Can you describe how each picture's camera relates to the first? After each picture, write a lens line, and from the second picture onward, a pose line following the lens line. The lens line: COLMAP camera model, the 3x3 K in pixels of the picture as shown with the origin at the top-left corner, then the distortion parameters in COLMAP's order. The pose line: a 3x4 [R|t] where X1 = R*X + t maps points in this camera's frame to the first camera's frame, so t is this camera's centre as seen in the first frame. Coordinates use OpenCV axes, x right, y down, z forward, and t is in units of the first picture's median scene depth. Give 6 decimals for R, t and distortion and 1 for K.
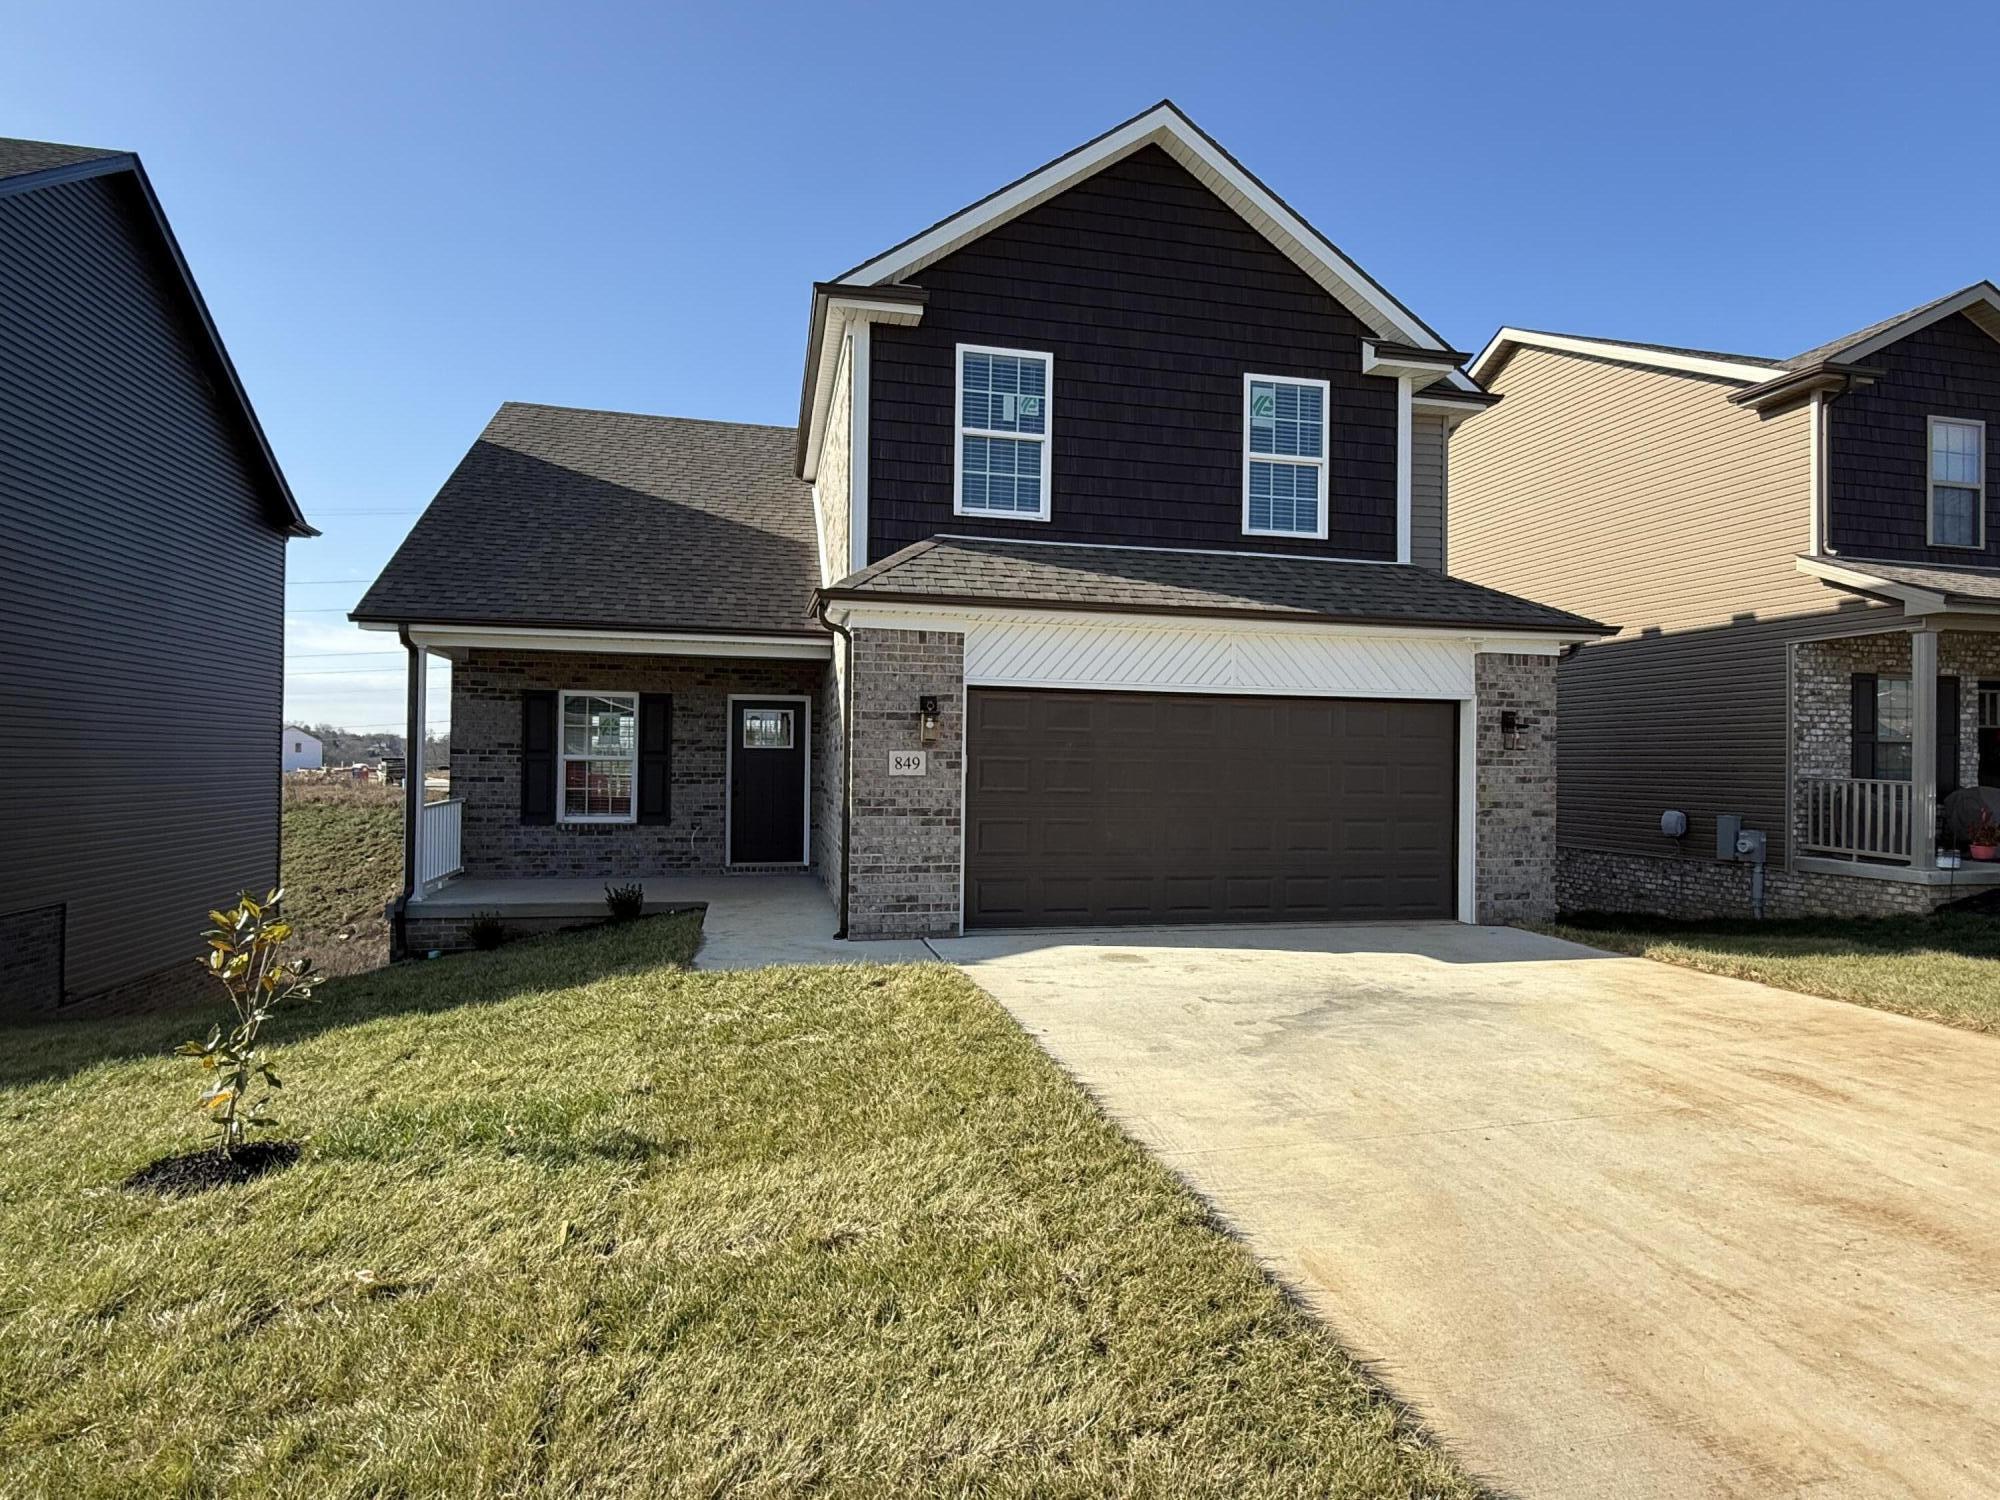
lens RADIAL K [[1045.3, 0, 1001.7], [0, 1045.3, 751.9], [0, 0, 1]] dist [-0.000725, -0.000134]
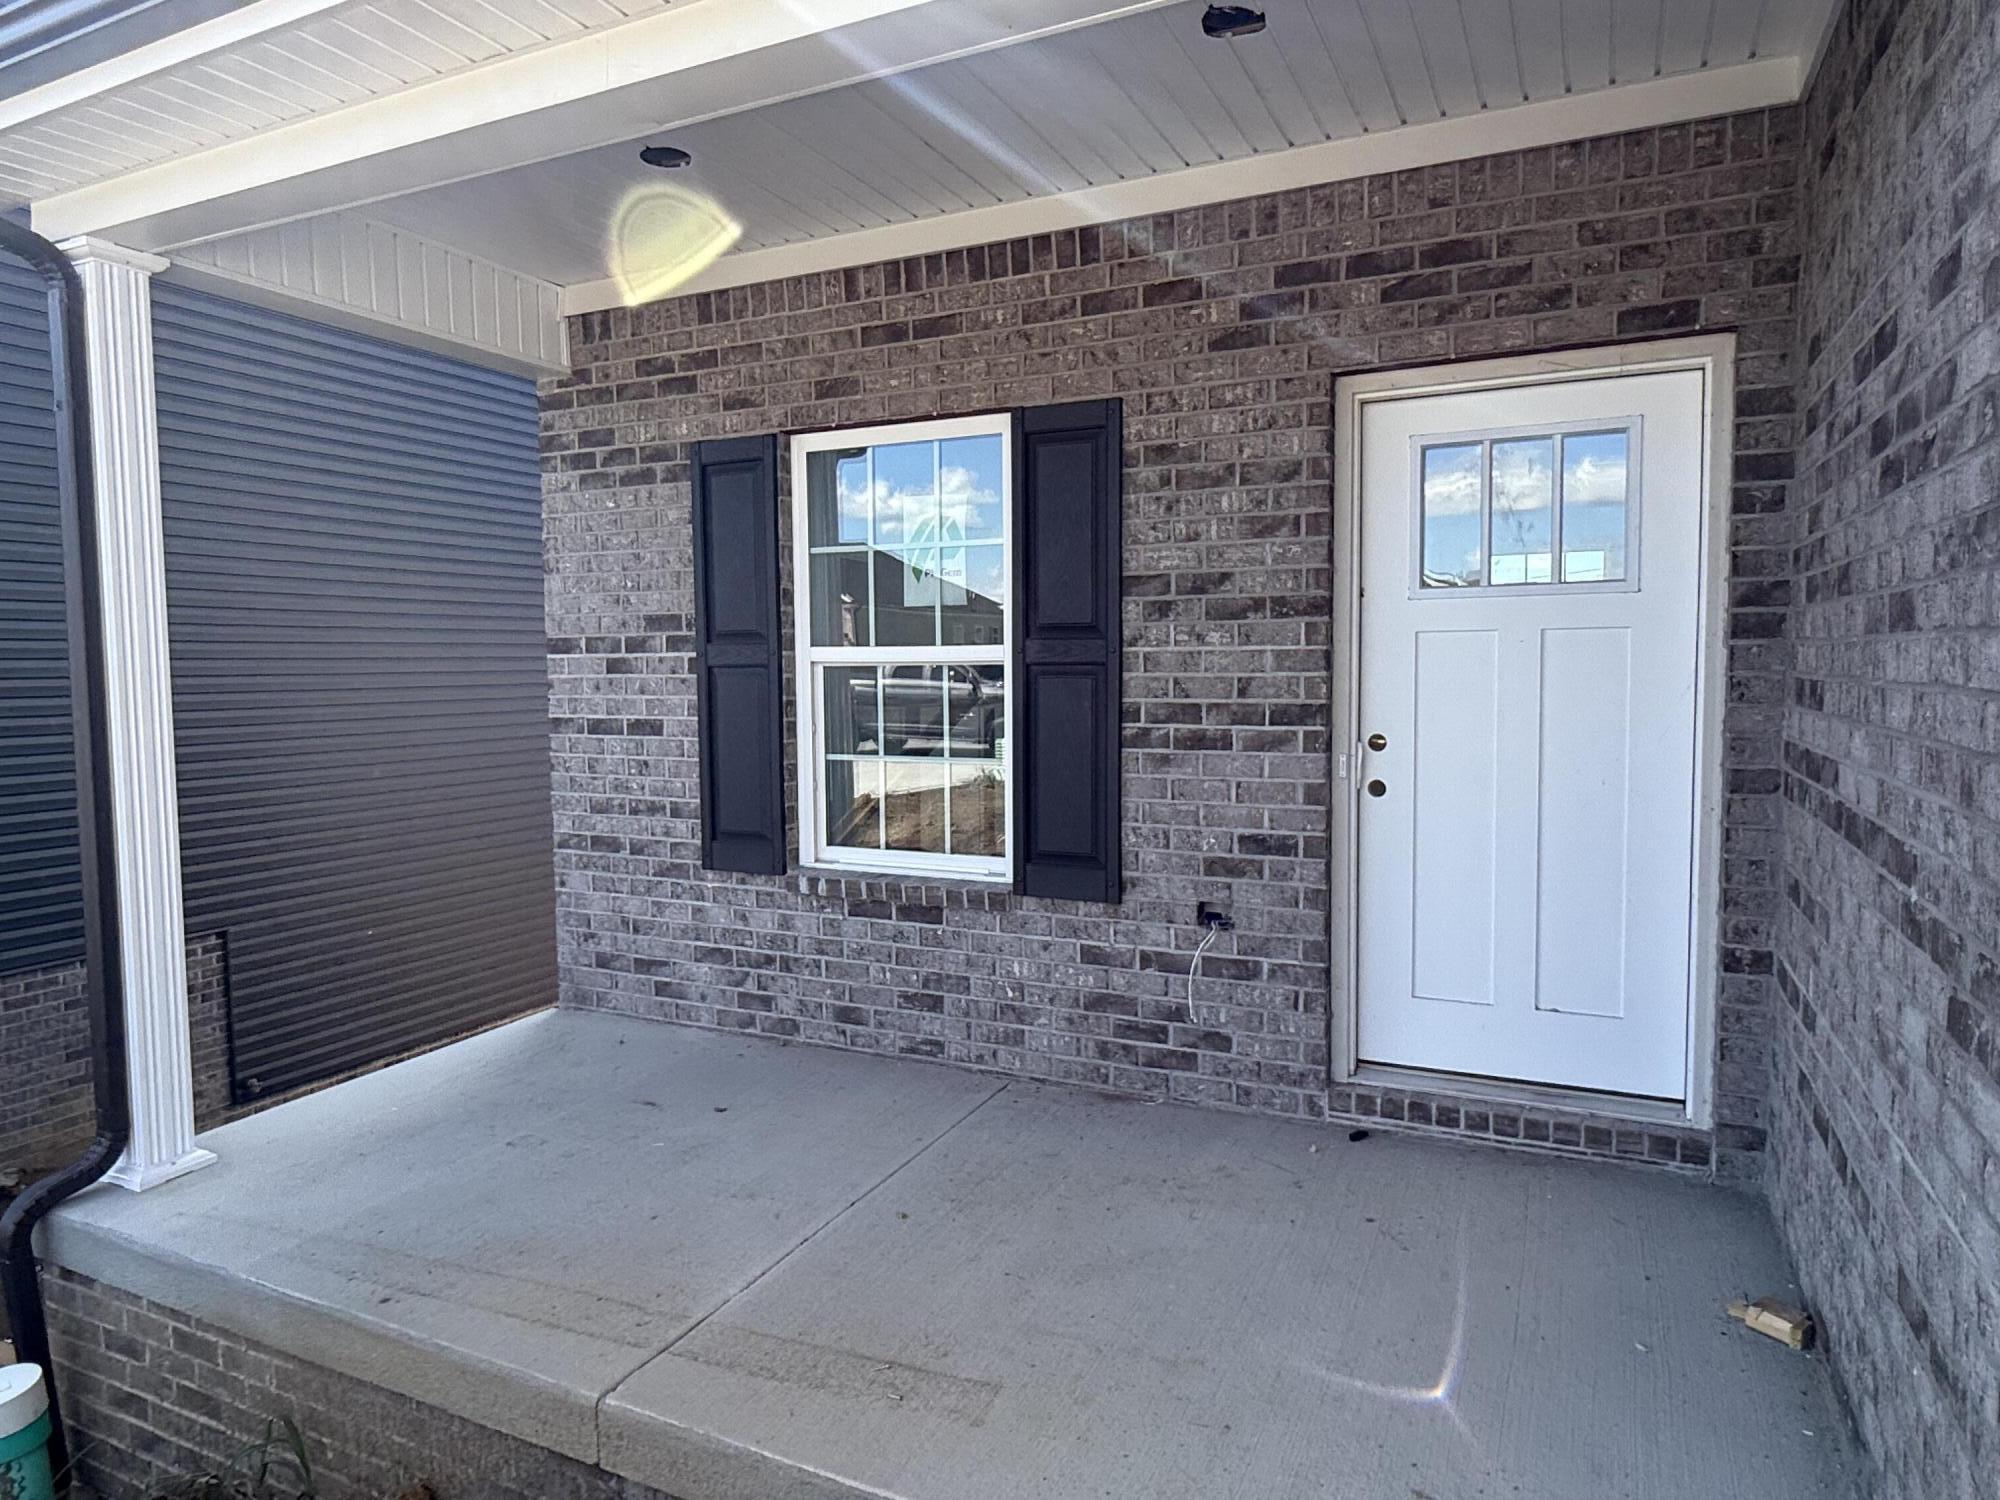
lens RADIAL K [[1230.2, 0, 1003.3], [0, 1230.2, 743.9], [0, 0, 1]] dist [-0.004557, -0.000031]
pose [[0.790487, 0.021409, -0.612105, -0.153070], [0.024343, 0.997501, 0.066326, 0.008365], [0.611995, -0.067331, 0.787990, 0.747761]]
